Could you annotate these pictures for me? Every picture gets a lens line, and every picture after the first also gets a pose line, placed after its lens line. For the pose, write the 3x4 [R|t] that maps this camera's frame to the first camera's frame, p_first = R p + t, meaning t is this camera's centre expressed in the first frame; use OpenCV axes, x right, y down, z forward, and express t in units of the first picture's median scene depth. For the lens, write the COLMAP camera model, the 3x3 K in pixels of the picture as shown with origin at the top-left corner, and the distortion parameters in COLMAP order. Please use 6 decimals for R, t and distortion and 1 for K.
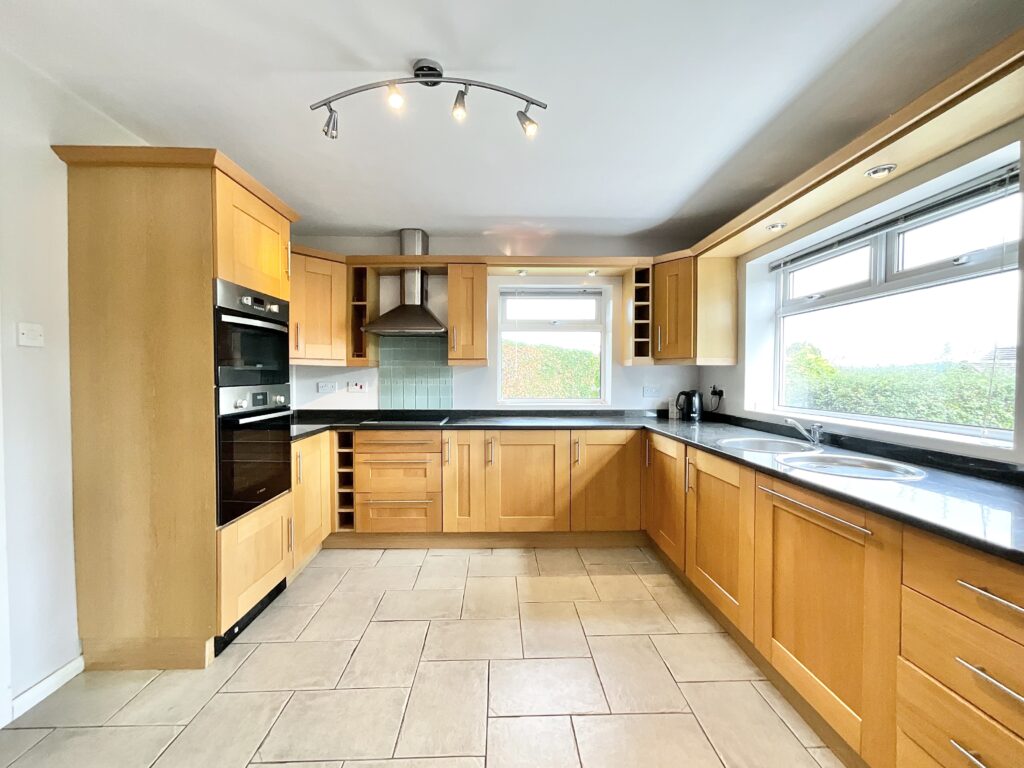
lens RADIAL K [[414.9, 0, 478.3], [0, 414.9, 385.0], [0, 0, 1]] dist [-0.001932, 0.000478]
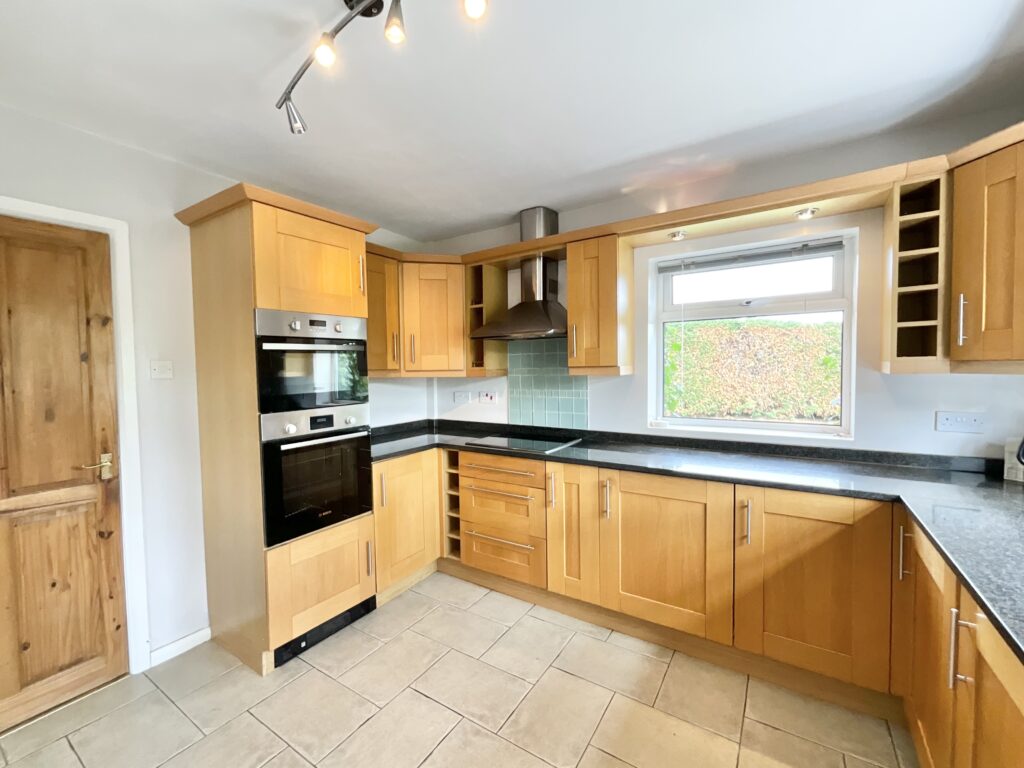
lens RADIAL K [[414.9, 0, 512.7], [0, 414.9, 379.1], [0, 0, 1]] dist [-0.001932, 0.000478]
pose [[0.825450, 0.004520, -0.564457, 0.297112], [0.009857, 0.999700, 0.022421, -0.062163], [0.564389, -0.024072, 0.825158, 0.318093]]
